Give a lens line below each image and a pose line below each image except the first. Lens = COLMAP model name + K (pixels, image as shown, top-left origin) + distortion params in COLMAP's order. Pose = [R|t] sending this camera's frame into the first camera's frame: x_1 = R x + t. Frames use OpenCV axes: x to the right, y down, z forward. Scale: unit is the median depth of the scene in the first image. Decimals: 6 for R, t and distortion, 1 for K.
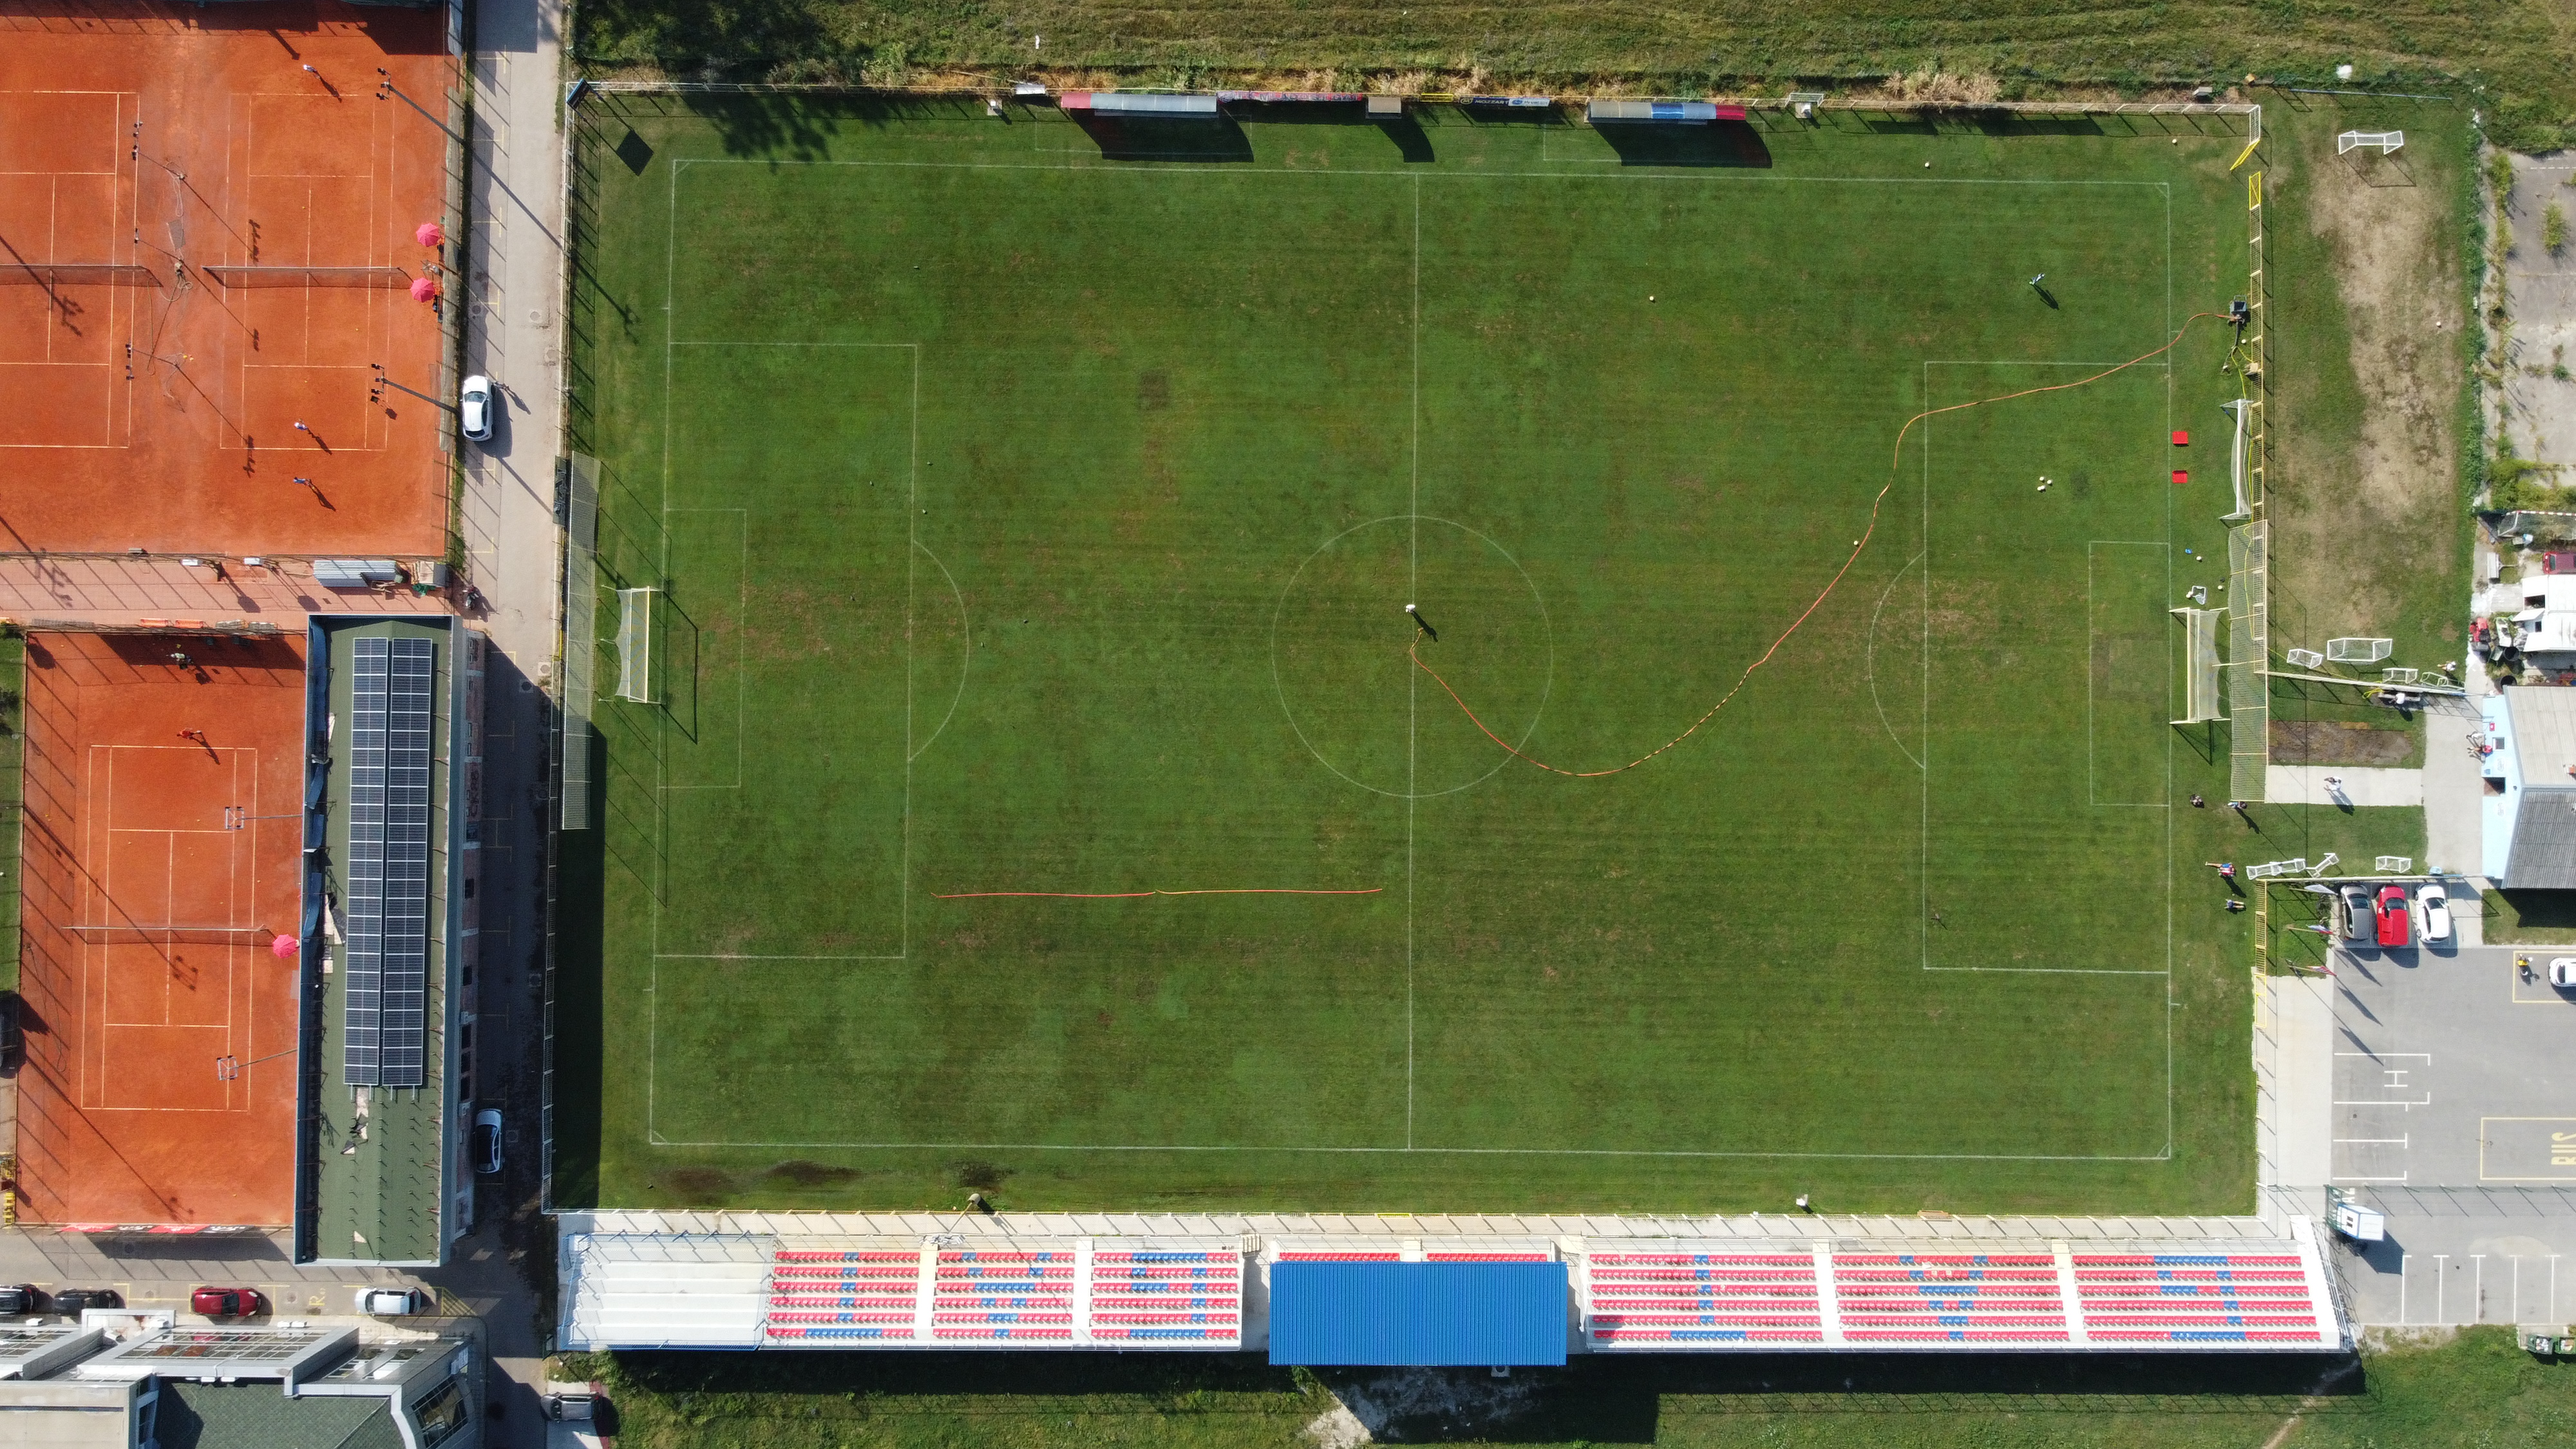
lens RADIAL K [[1914.8, 0, 1317.6], [0, 1914.8, 699.4], [0, 0, 1]] dist [-0.015347, 0.010905]
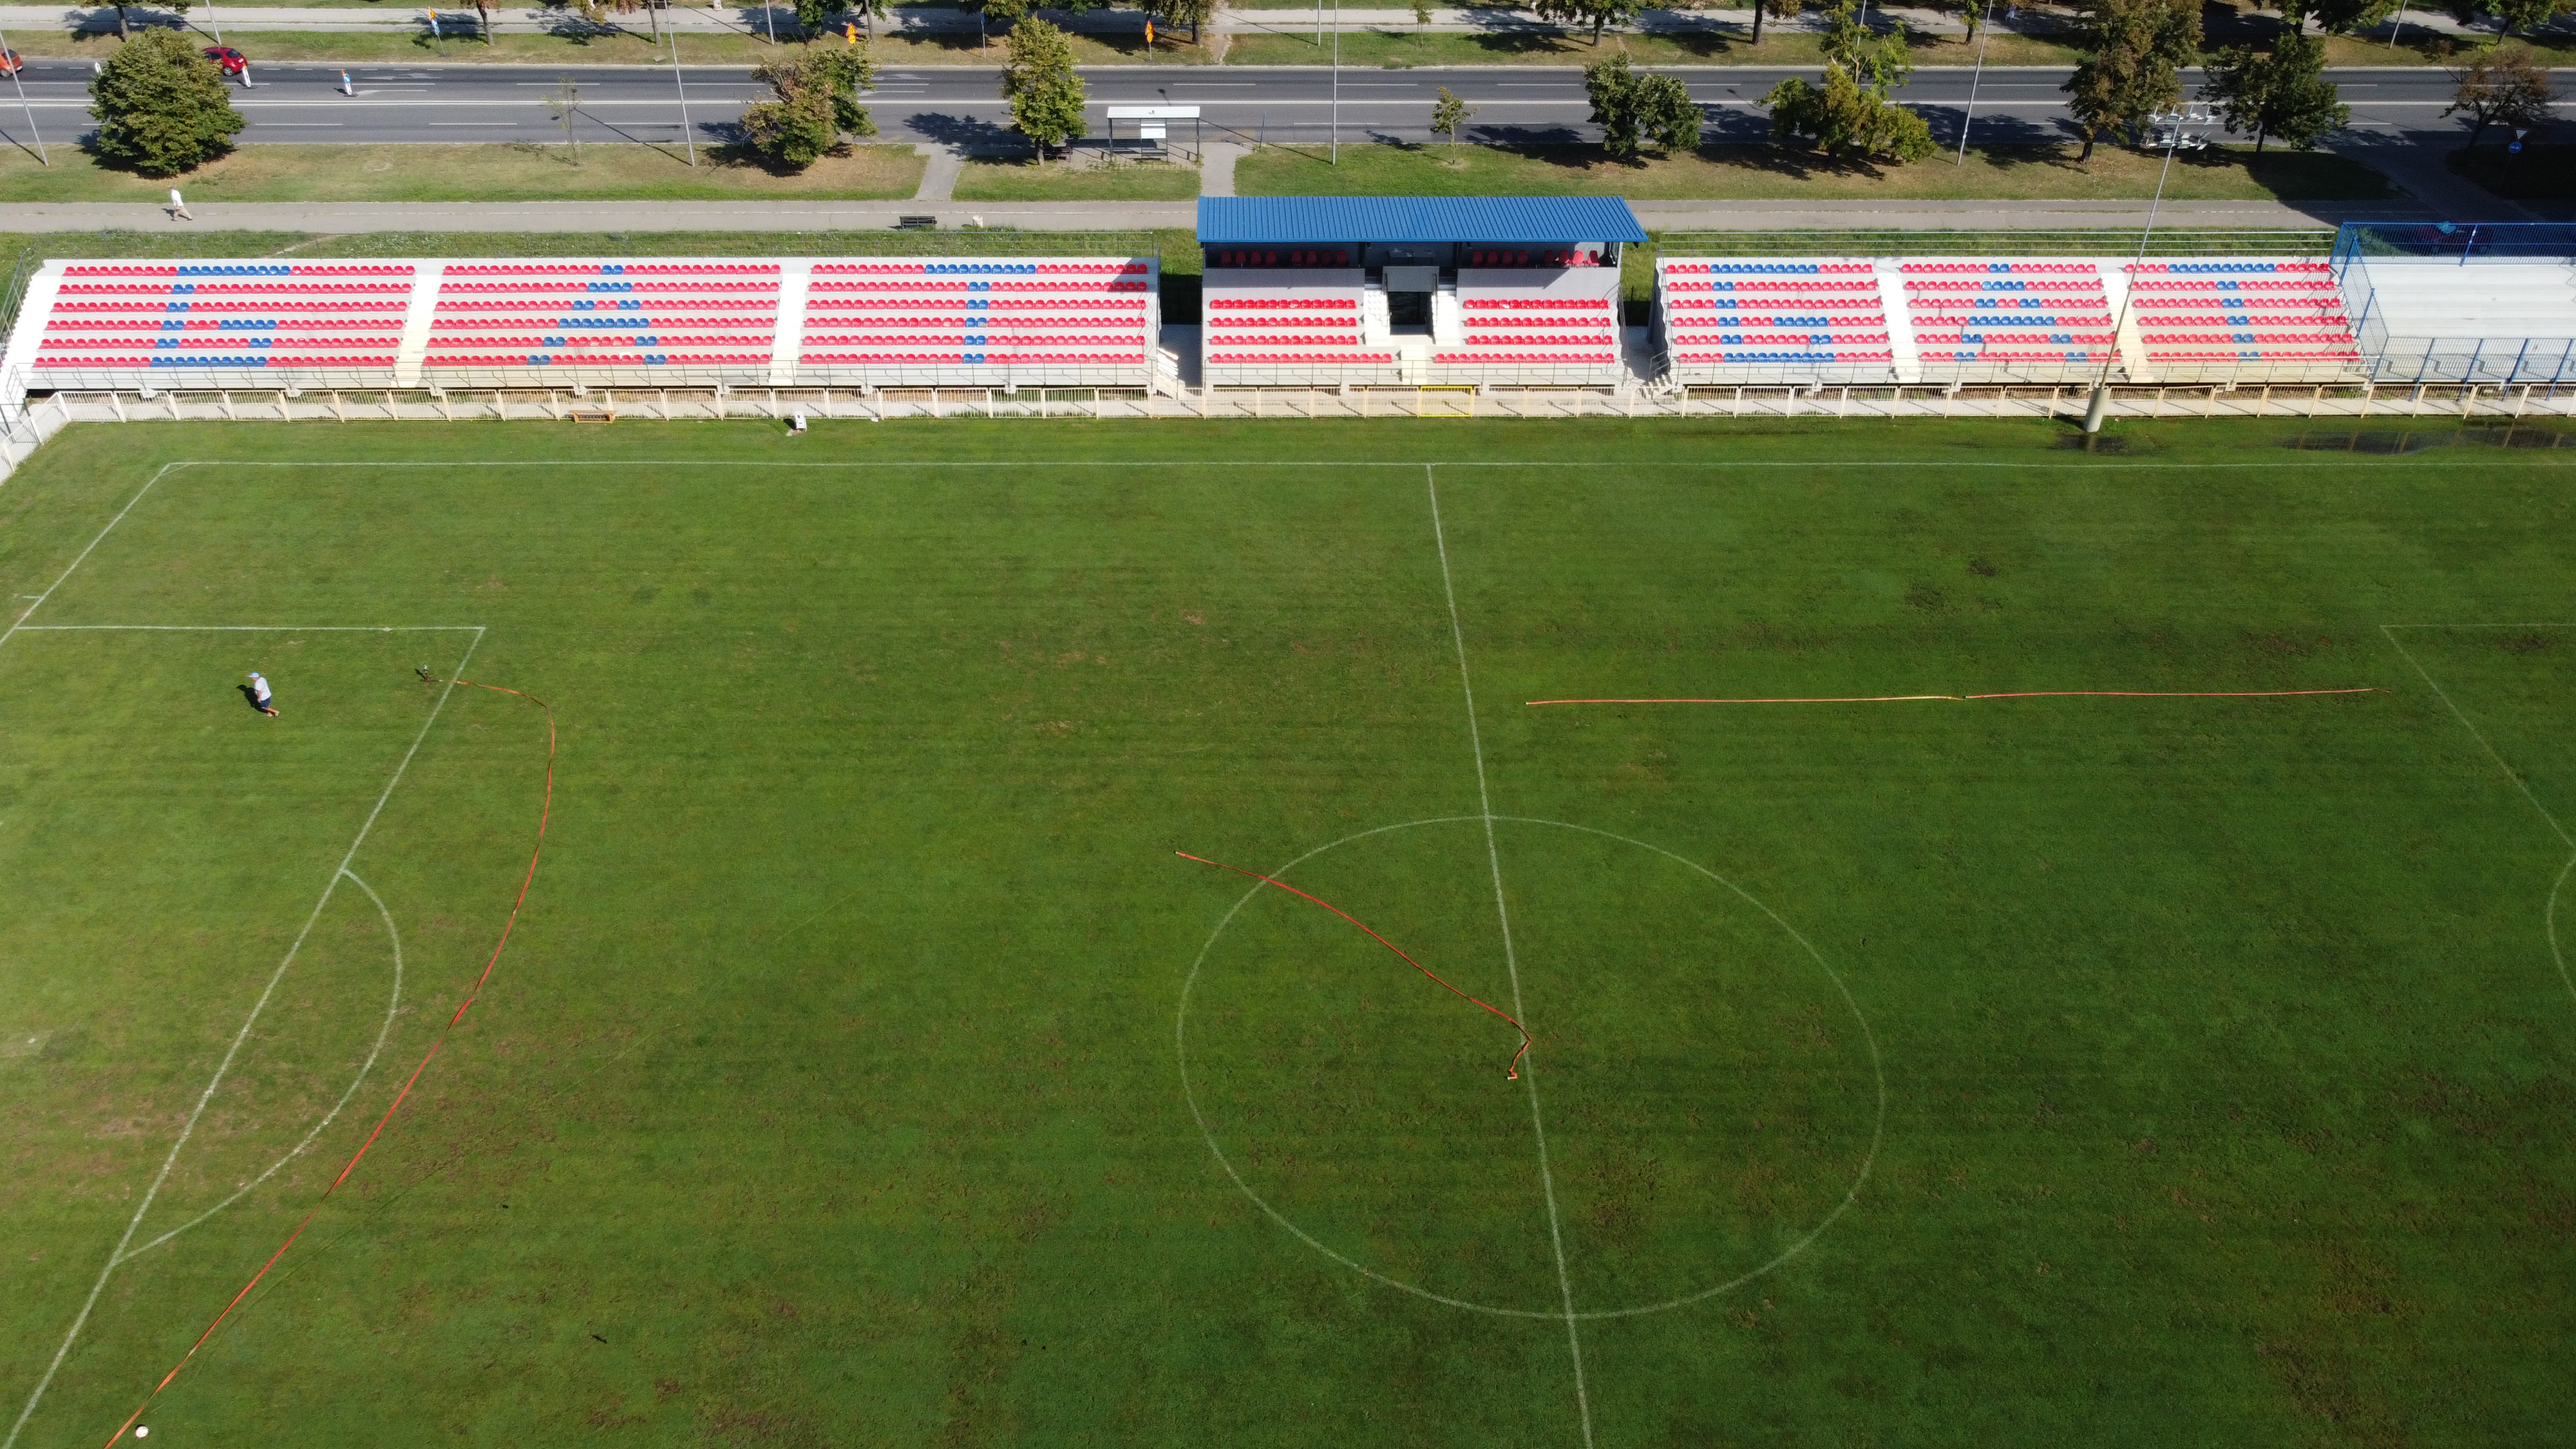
lens RADIAL K [[1914.8, 0, 1289.6], [0, 1914.8, 784.8], [0, 0, 1]] dist [-0.015347, 0.010905]
pose [[-0.999263, -0.002001, -0.038343, 0.114850], [-0.030063, -0.580415, 0.813766, -0.321705], [-0.023883, 0.814319, 0.579927, 0.724244]]
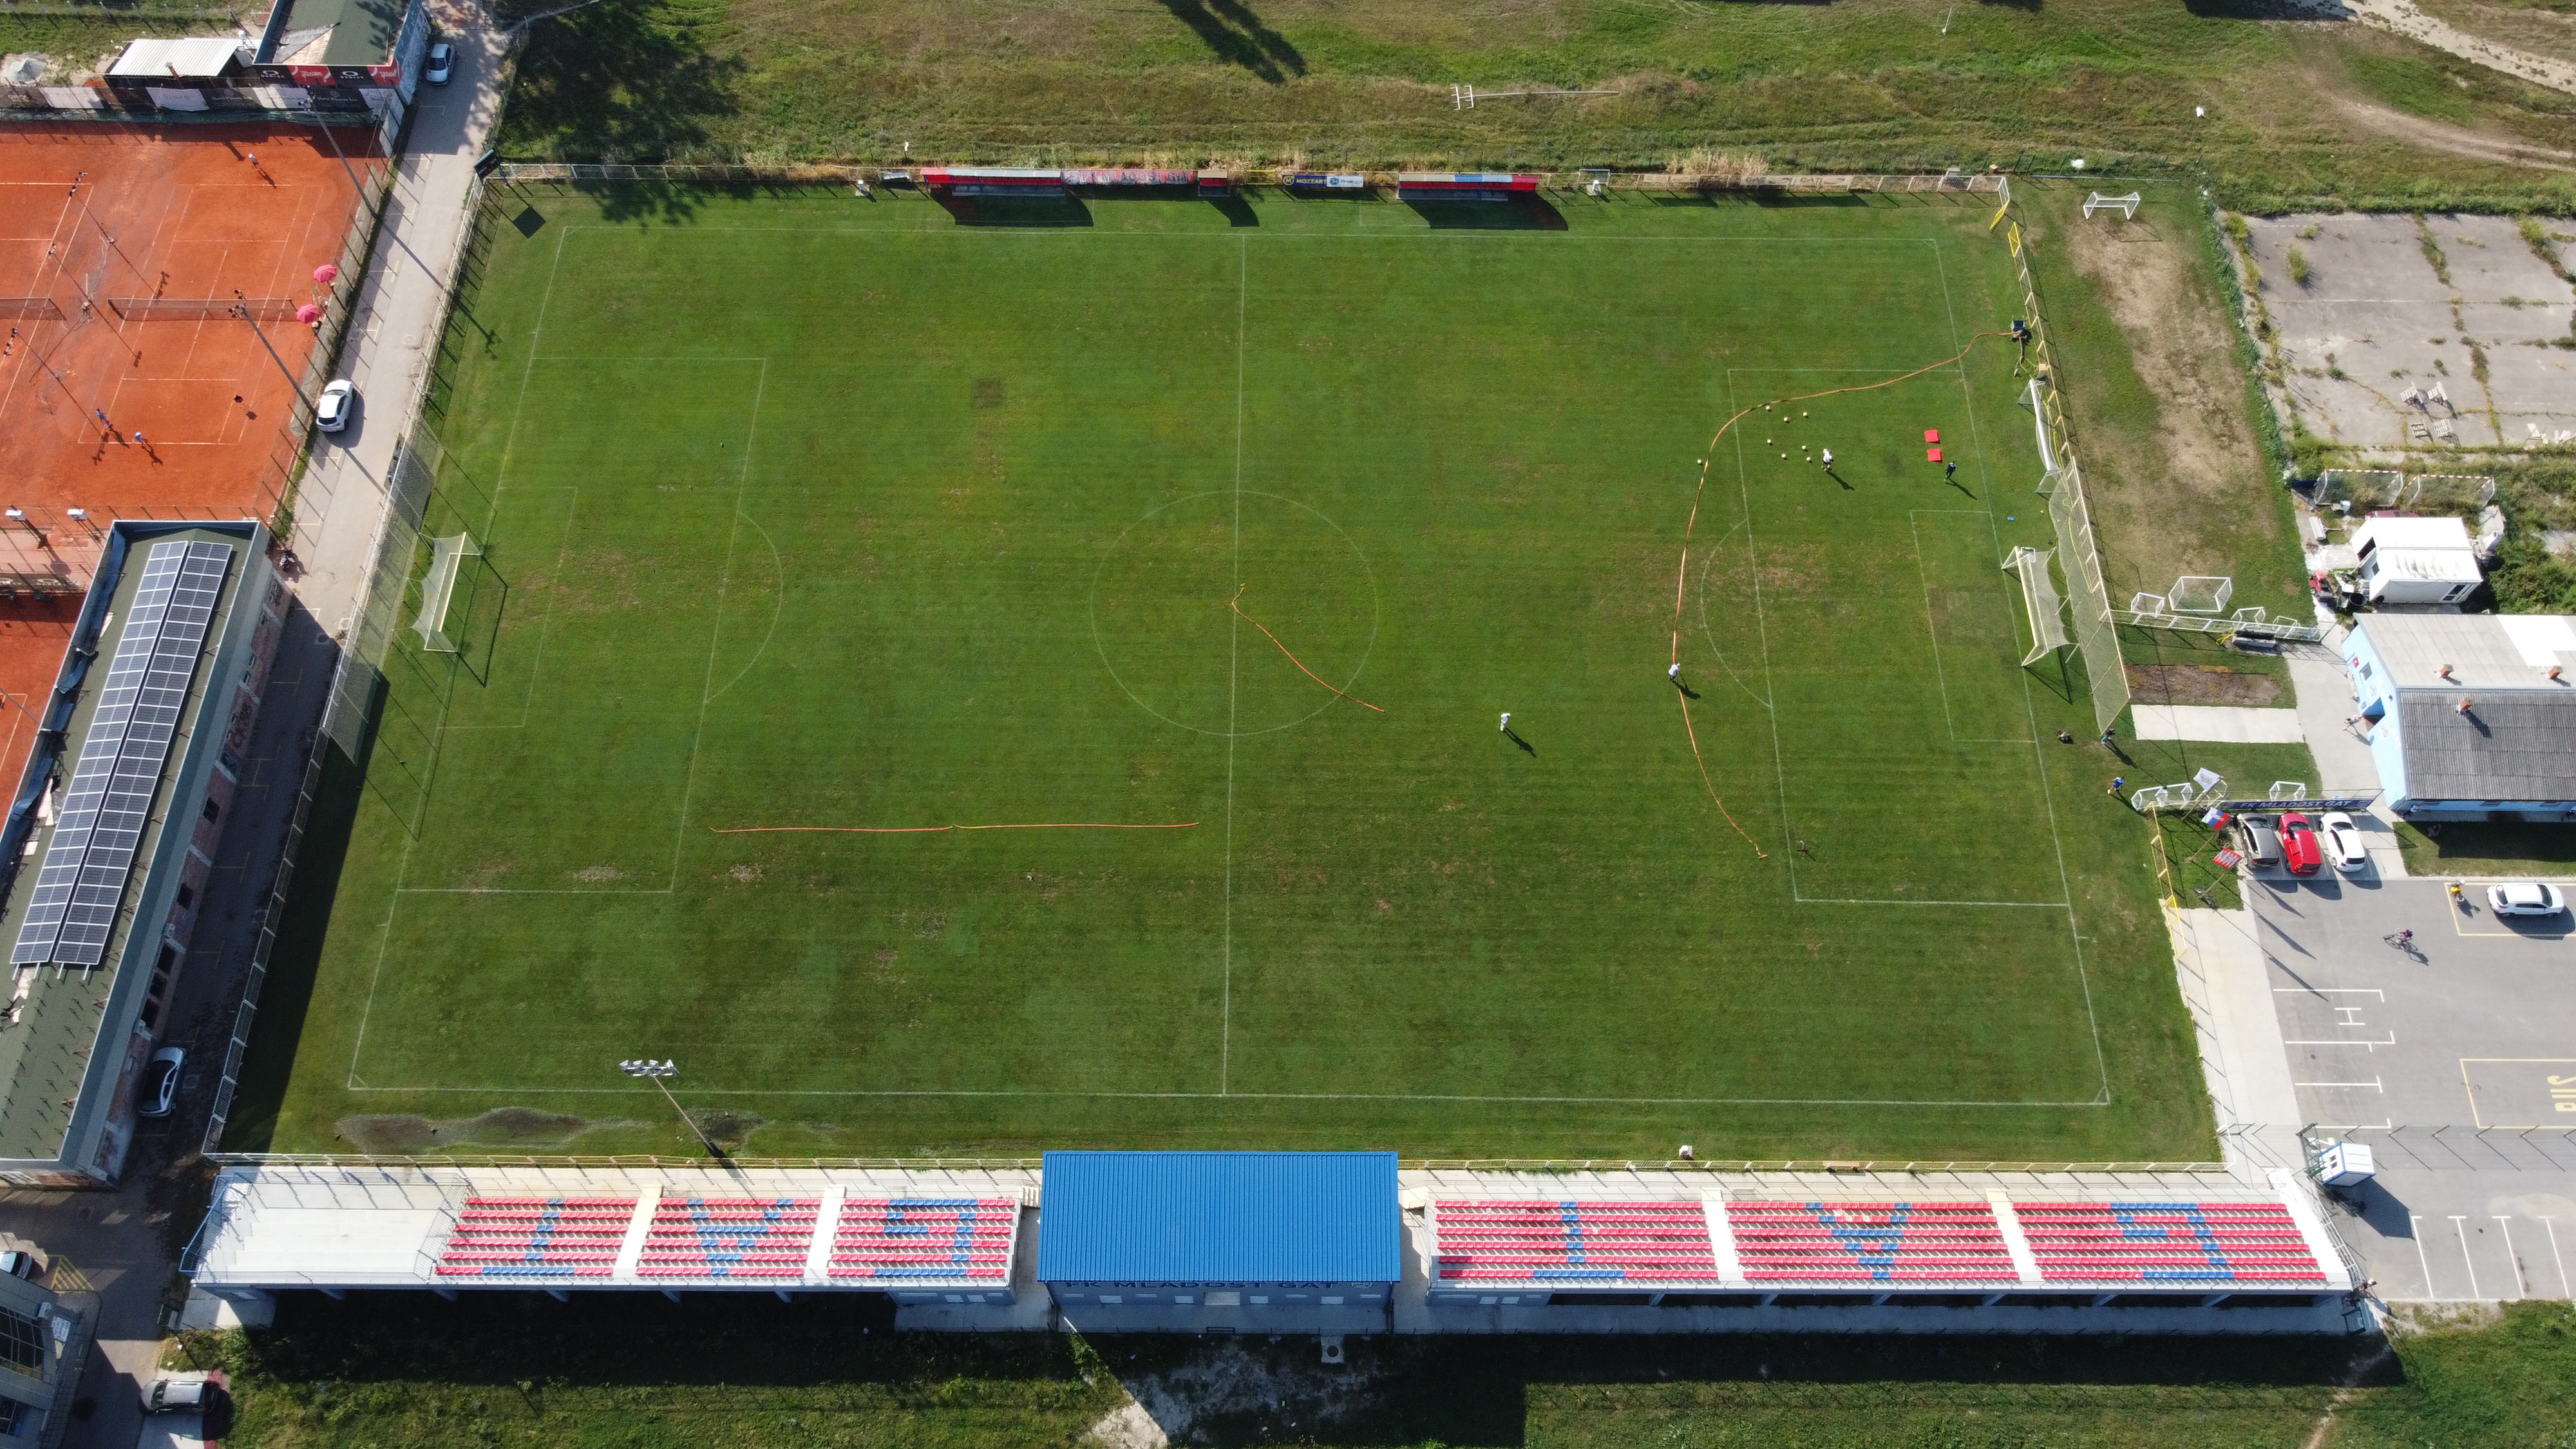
lens RADIAL K [[1914.8, 0, 1305.1], [0, 1914.8, 725.0], [0, 0, 1]] dist [-0.015347, 0.010905]
pose [[0.999956, -0.009370, 0.000459, 0.085095], [0.008577, 0.893312, -0.449355, 0.471957], [0.003800, 0.449339, 0.893353, 0.152641]]
